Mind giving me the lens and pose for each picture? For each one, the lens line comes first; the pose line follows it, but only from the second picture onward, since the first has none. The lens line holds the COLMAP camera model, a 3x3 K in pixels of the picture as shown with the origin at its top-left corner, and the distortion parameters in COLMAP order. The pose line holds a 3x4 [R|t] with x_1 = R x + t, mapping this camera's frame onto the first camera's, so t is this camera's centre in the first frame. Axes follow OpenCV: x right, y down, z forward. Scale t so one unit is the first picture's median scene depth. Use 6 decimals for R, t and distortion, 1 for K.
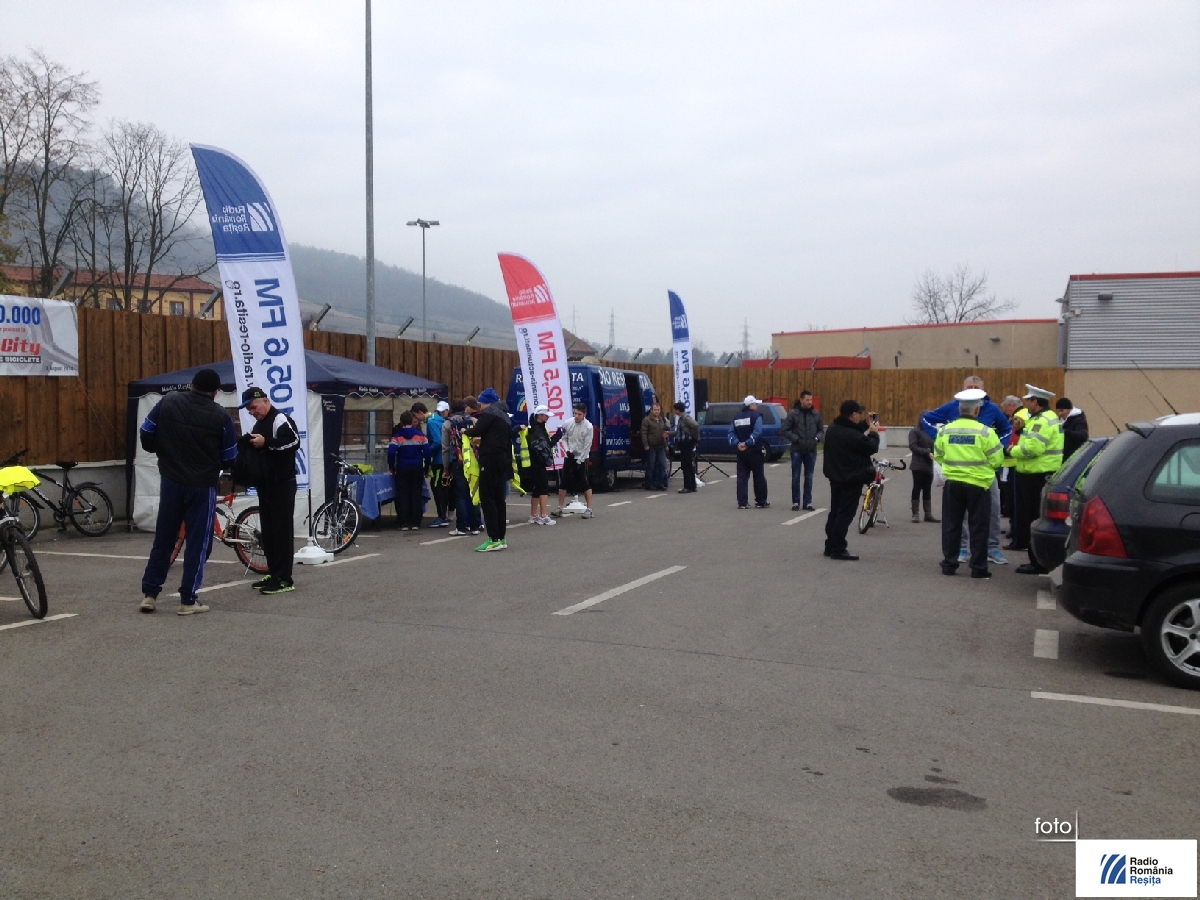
lens RADIAL K [[1131.4, 0, 600.0], [0, 1131.4, 450.0], [0, 0, 1]] dist [0.183677, -0.423078]
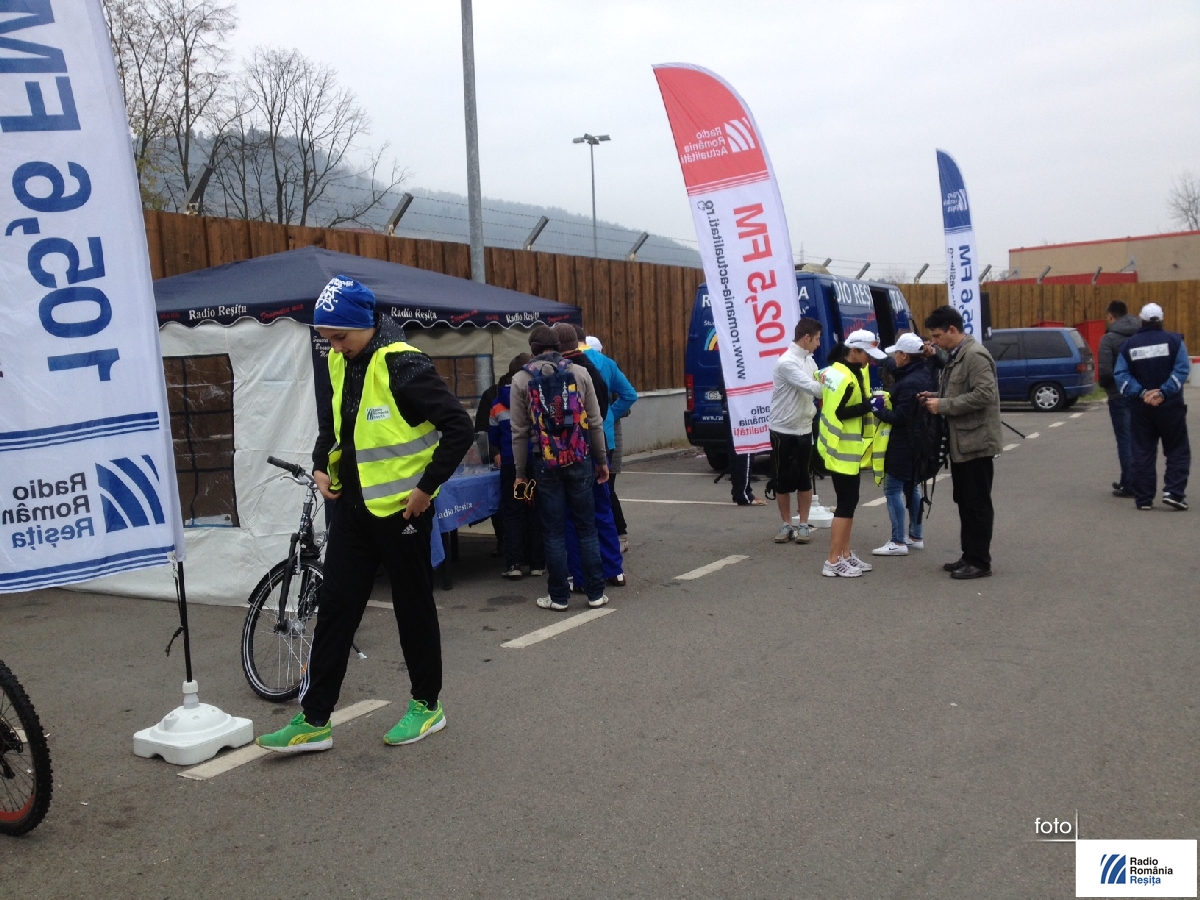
lens RADIAL K [[1159.6, 0, 613.5], [0, 1159.6, 449.9], [0, 0, 1]] dist [0.116459, -0.251686]
pose [[0.988050, -0.021658, -0.152606, -0.020904], [0.028766, 0.998594, 0.044524, -0.007382], [0.151427, -0.048382, 0.987284, 0.288589]]
